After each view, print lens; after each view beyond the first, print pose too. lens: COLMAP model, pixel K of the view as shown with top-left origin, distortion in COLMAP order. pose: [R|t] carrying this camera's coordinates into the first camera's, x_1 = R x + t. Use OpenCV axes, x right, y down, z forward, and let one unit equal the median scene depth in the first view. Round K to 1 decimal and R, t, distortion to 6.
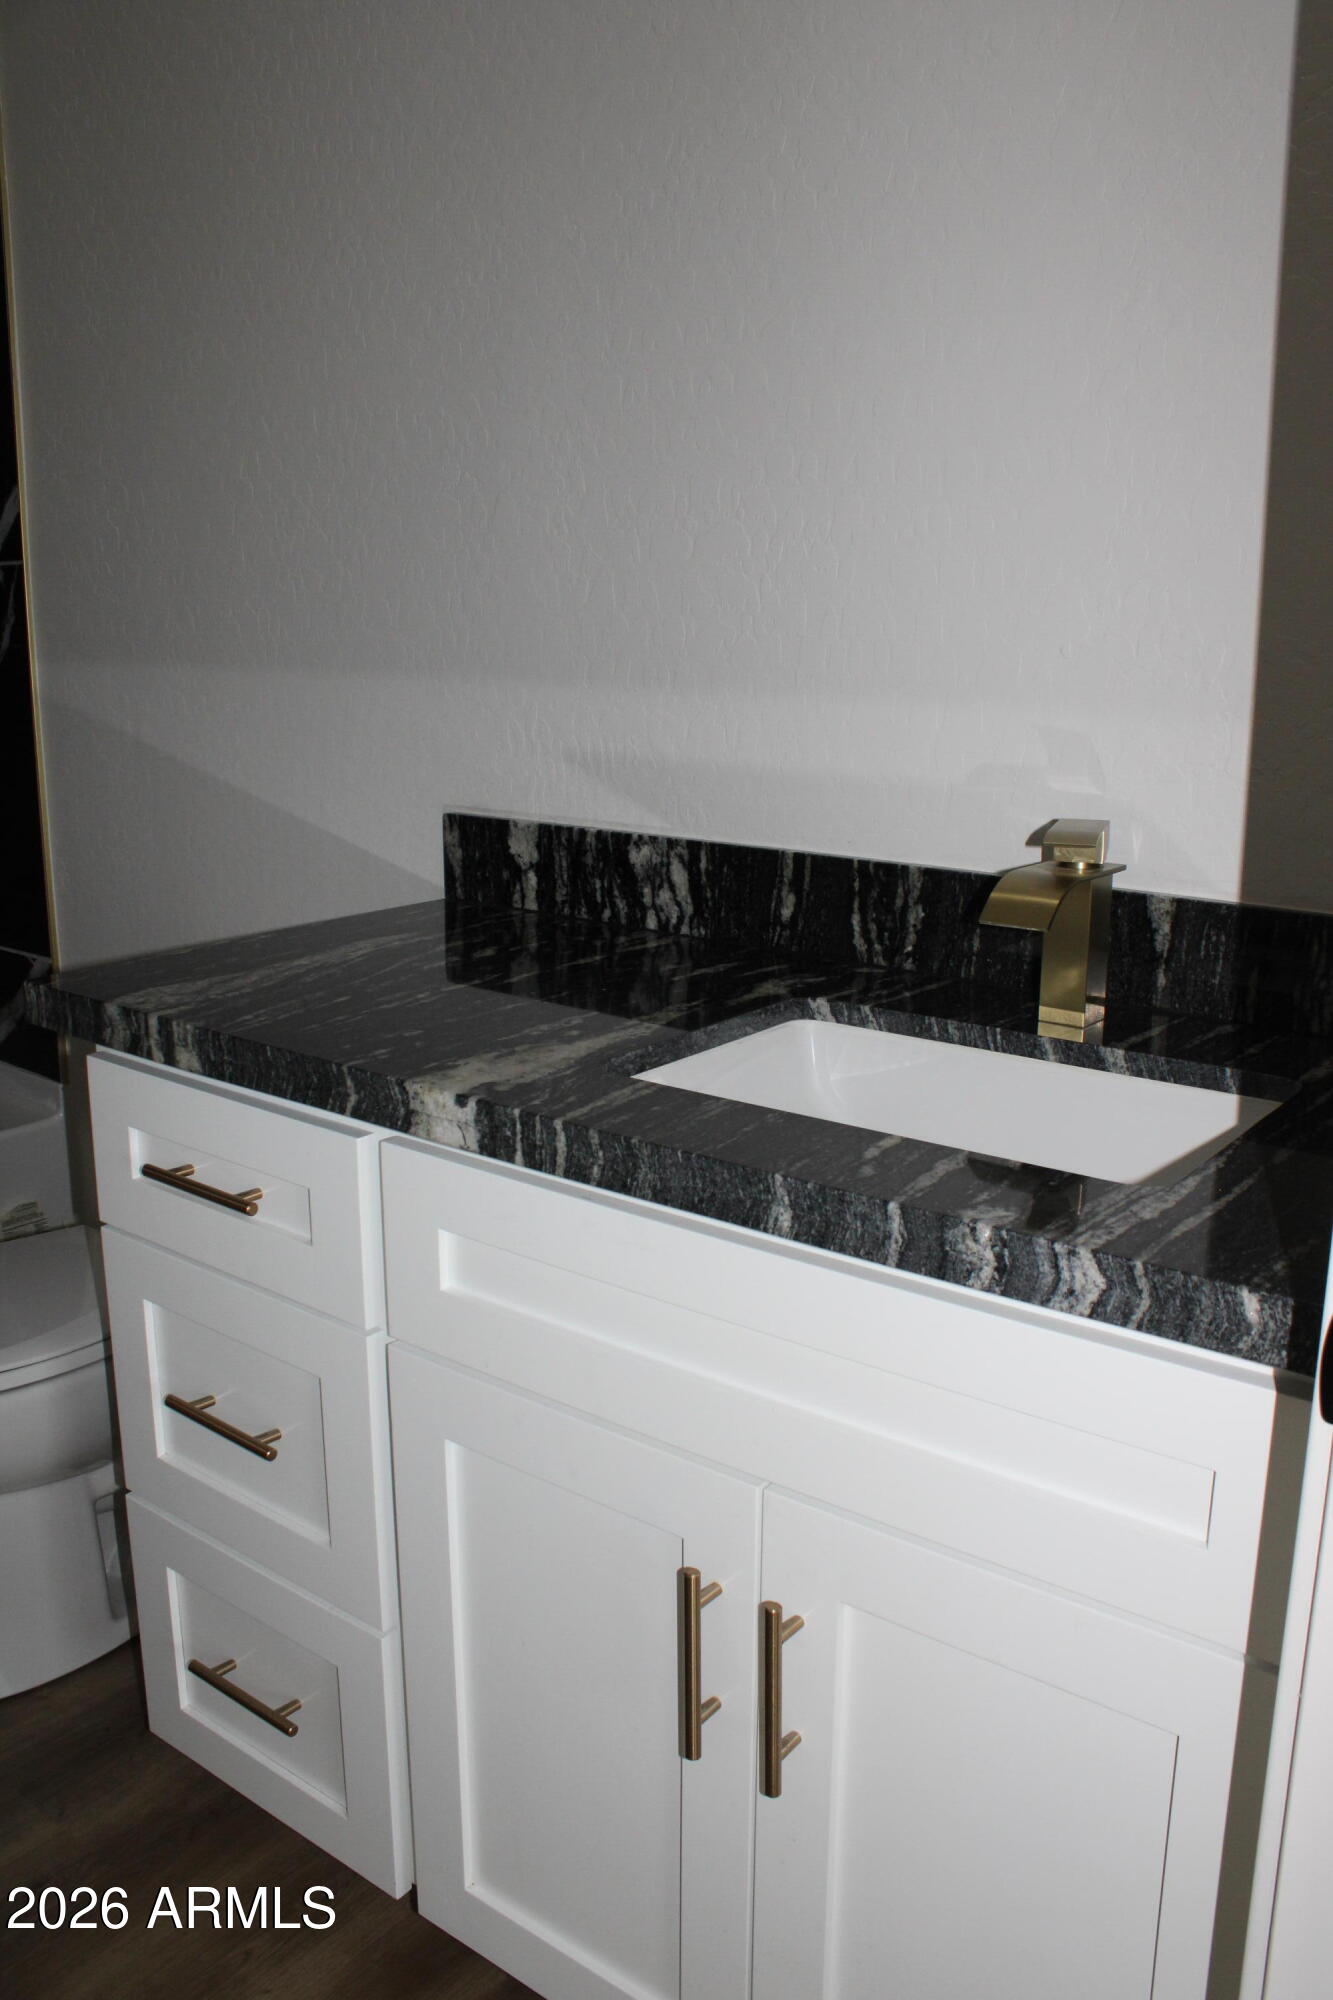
lens RADIAL K [[1667.3, 0, 664.3], [0, 1667.3, 1001.8], [0, 0, 1]] dist [-0.157183, 0.125250]
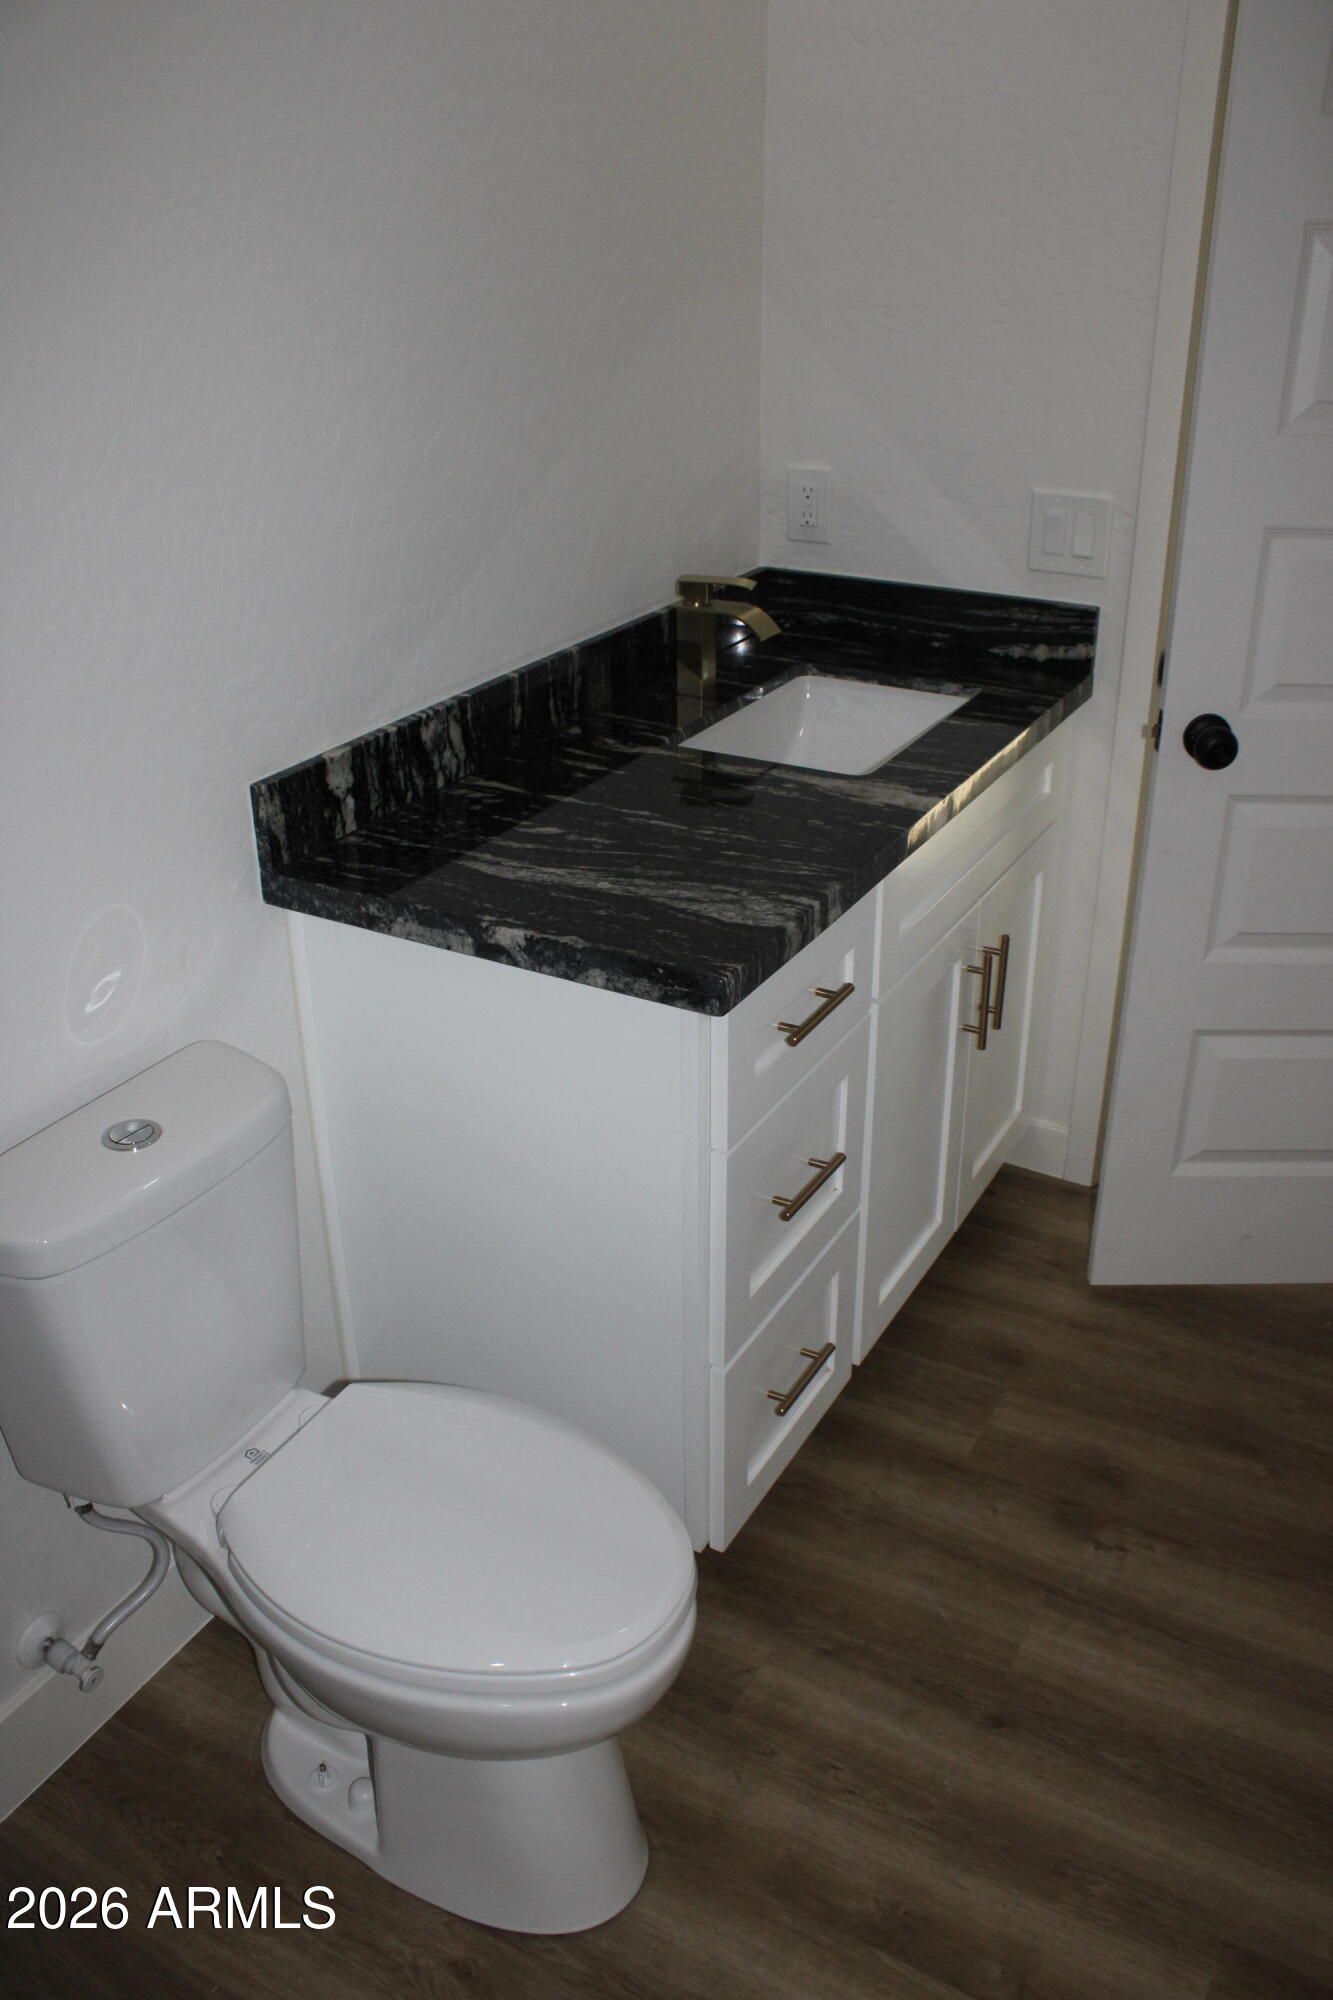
lens RADIAL K [[1667.3, 0, 666.0], [0, 1667.3, 996.6], [0, 0, 1]] dist [-0.157183, 0.125250]
pose [[-0.174807, -0.446002, 0.877795, -1.104866], [0.224205, 0.850070, 0.476564, -0.431339], [-0.958736, 0.280113, -0.048602, 0.931540]]
